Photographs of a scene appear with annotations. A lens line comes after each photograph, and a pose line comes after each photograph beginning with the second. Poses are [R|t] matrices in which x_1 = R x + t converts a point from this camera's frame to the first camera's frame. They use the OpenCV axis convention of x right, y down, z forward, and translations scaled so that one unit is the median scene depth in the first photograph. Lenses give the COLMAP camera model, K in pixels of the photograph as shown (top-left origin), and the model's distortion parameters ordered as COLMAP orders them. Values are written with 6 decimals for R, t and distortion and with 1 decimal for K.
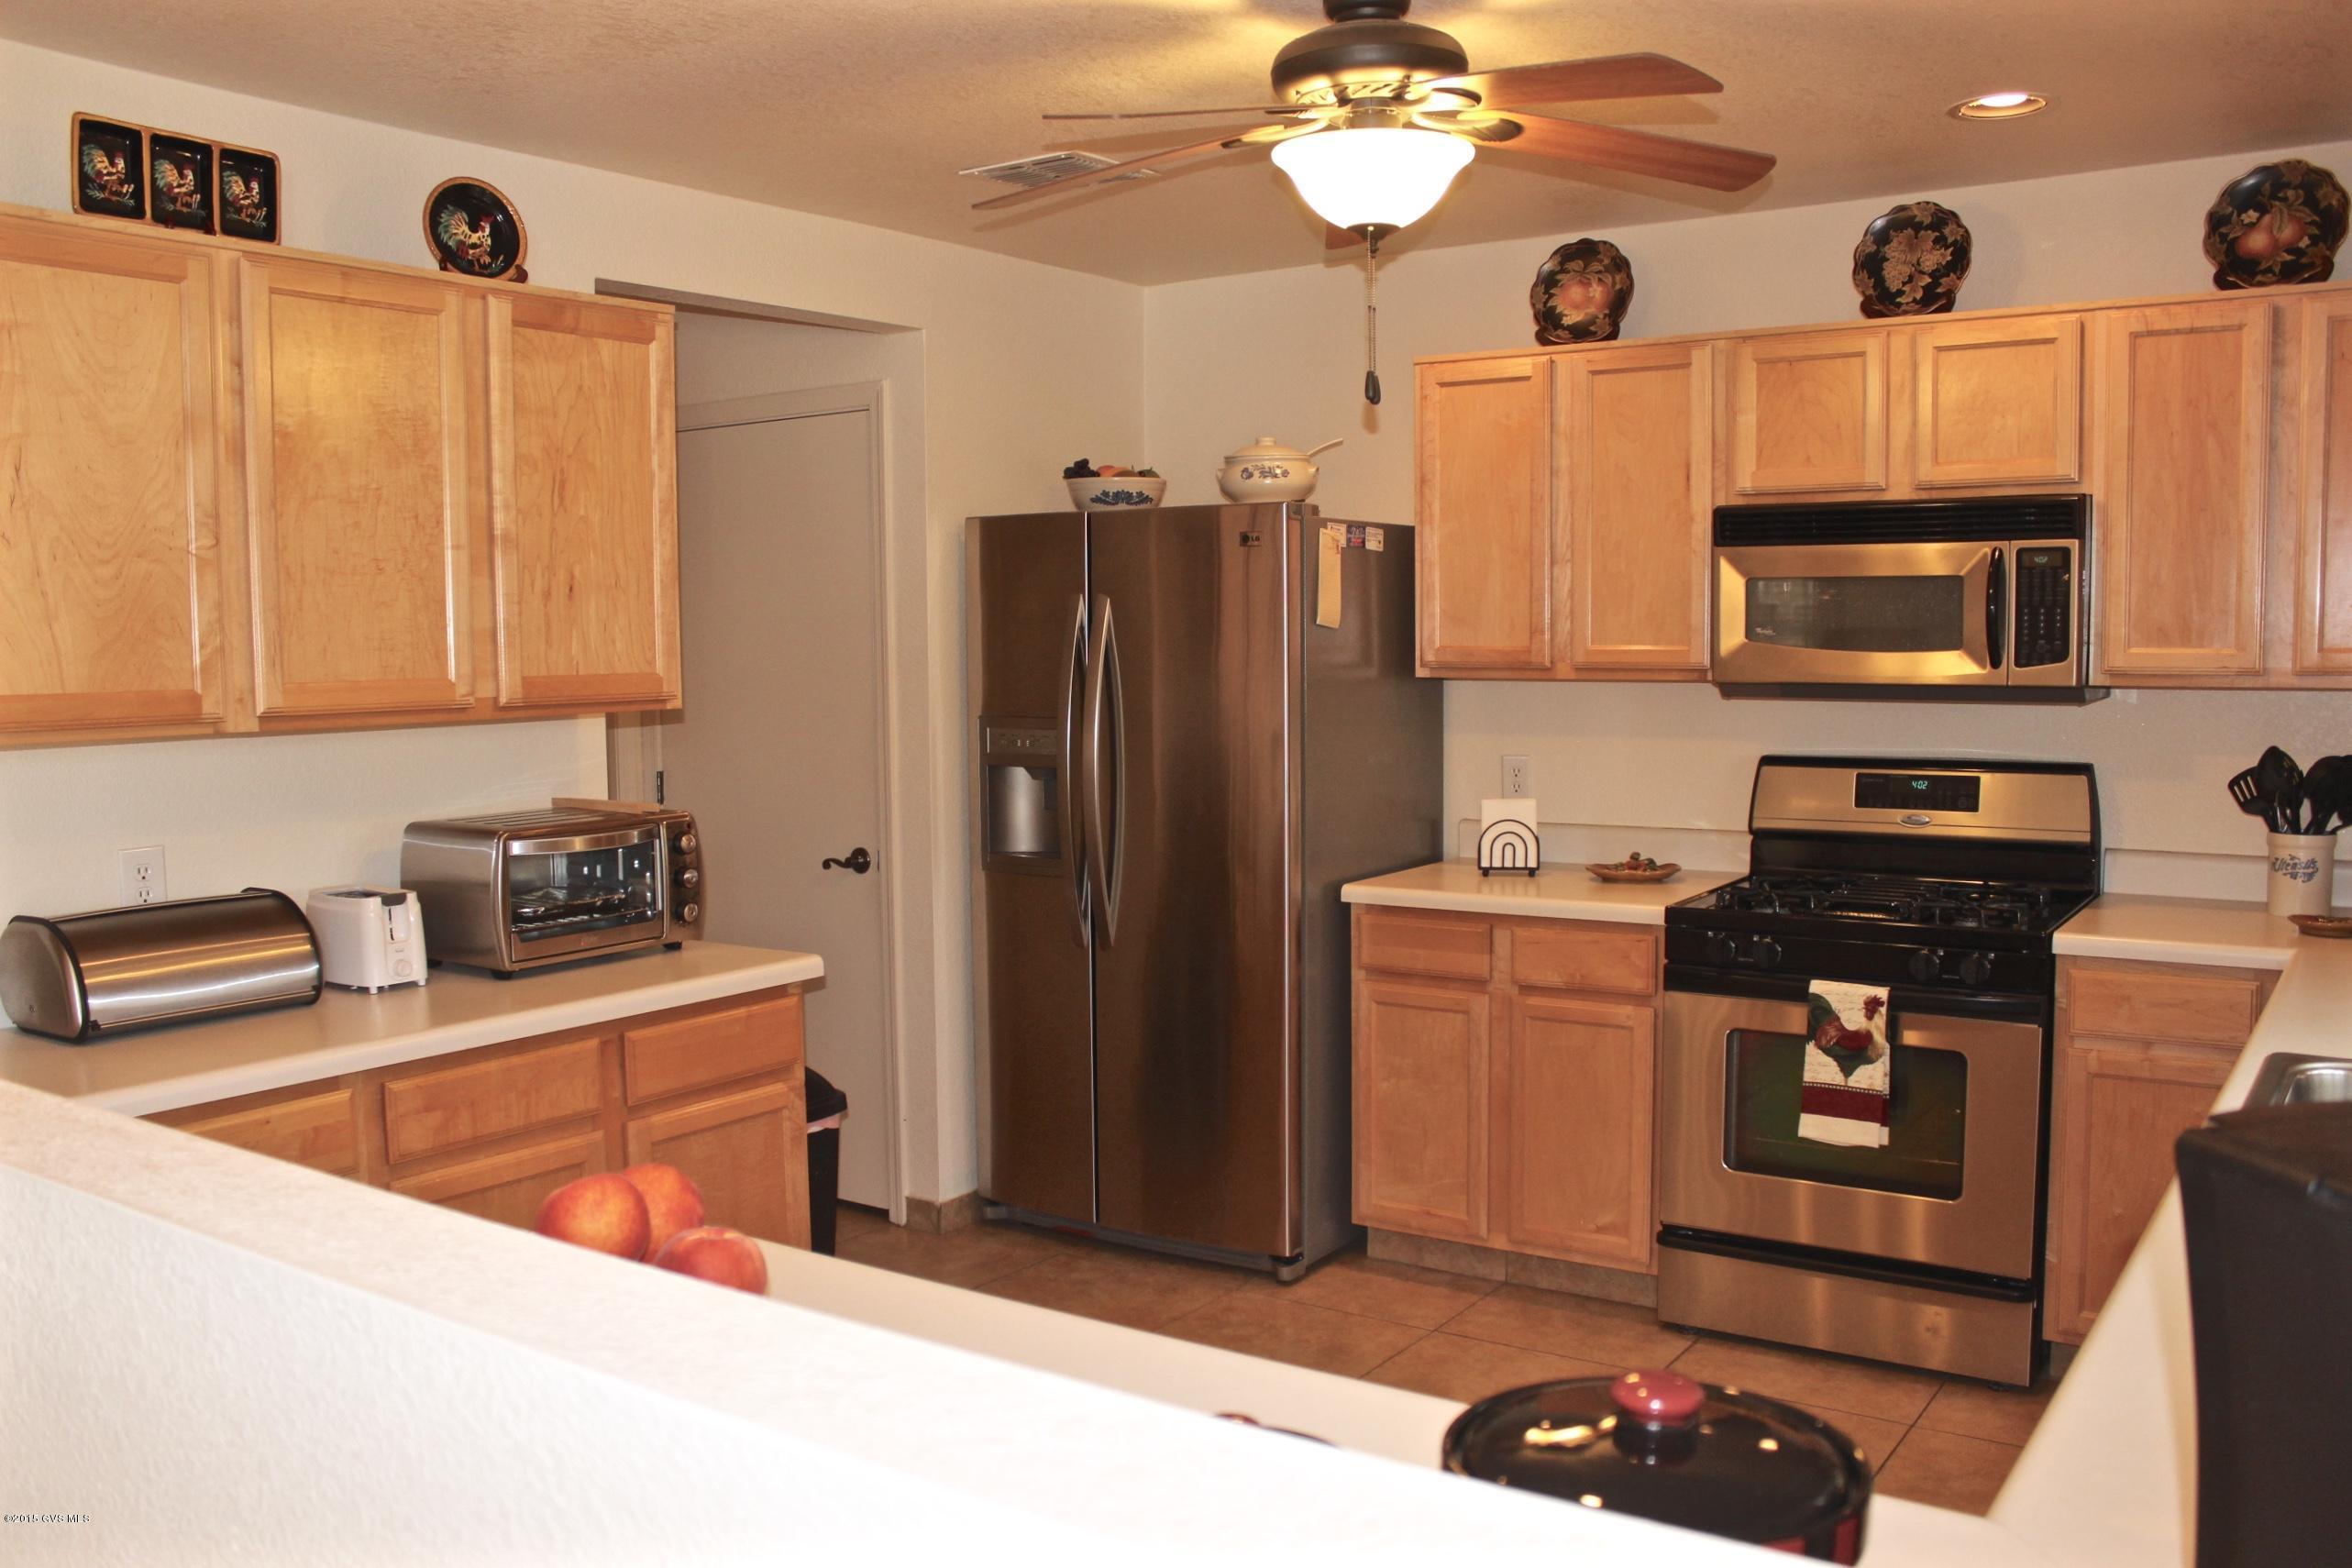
lens RADIAL K [[1934.7, 0, 1176.0], [0, 1934.7, 784.0], [0, 0, 1]] dist [-0.186566, 0.163575]
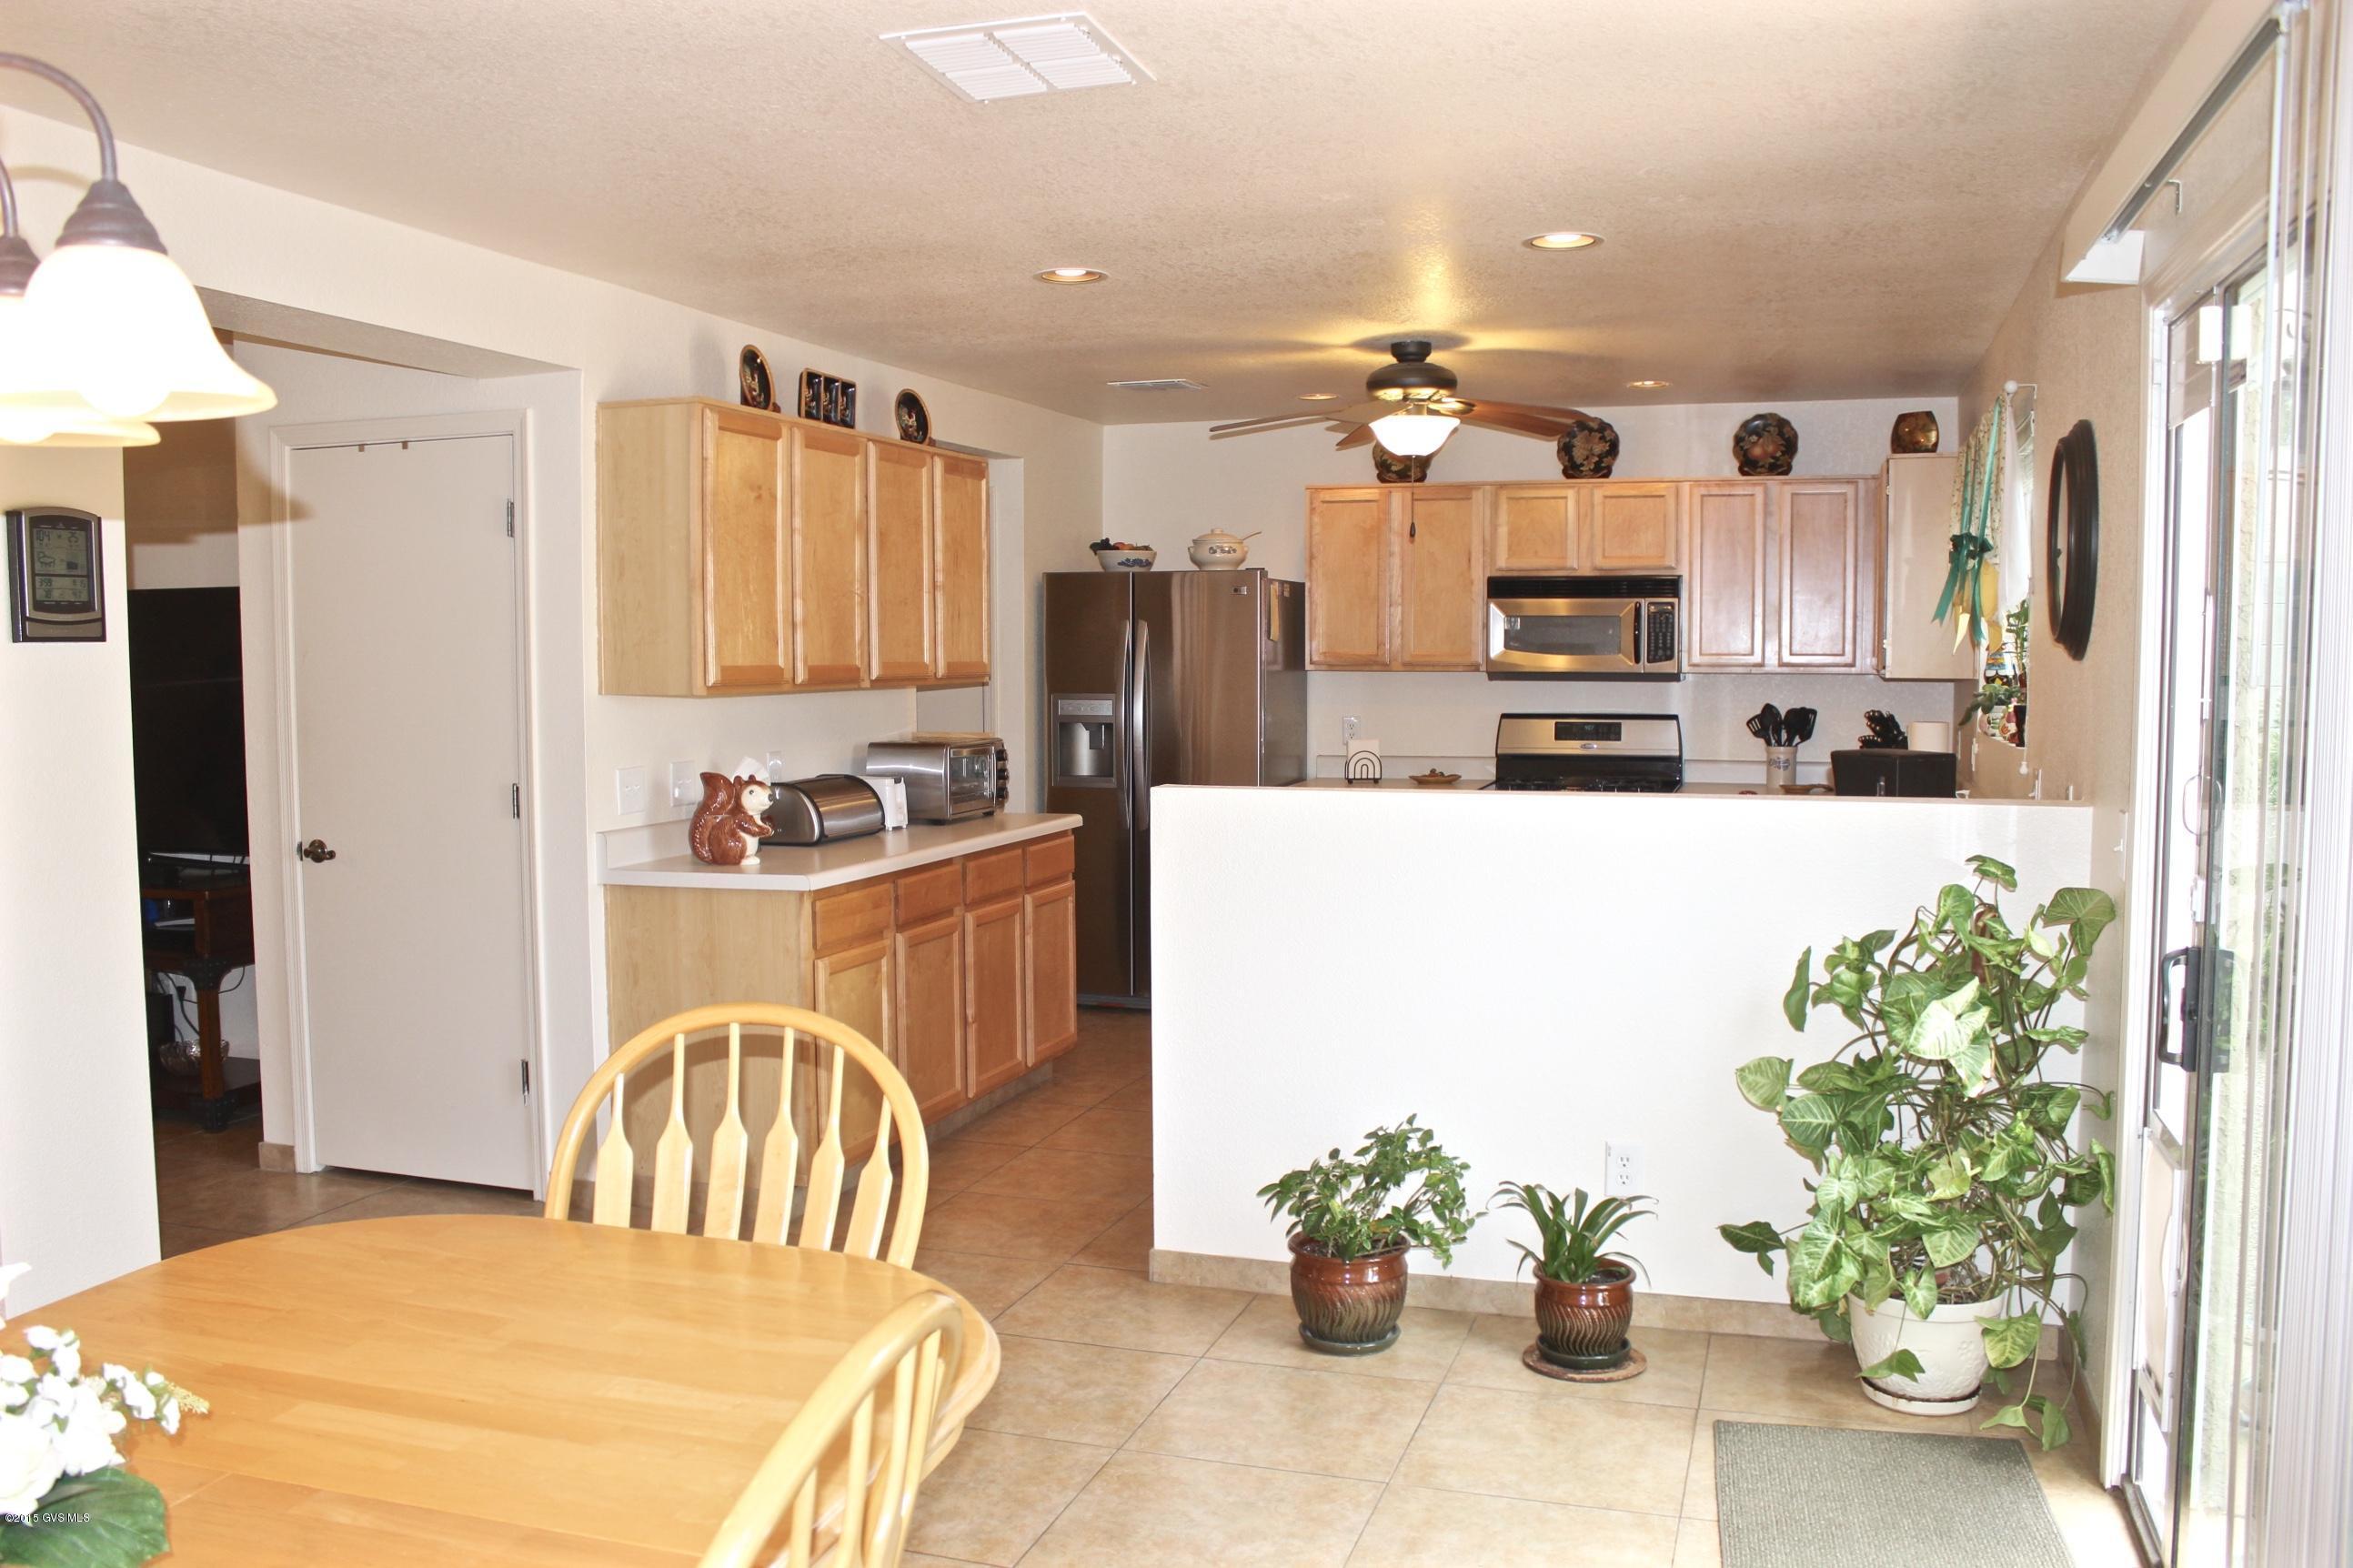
lens RADIAL K [[1935.5, 0, 1176.5], [0, 1935.5, 784.0], [0, 0, 1]] dist [-0.186566, 0.163575]
pose [[0.958362, -0.012626, 0.285277, -0.566836], [0.015291, 0.999858, -0.007117, 0.067162], [-0.285147, 0.011183, 0.958419, -0.736725]]
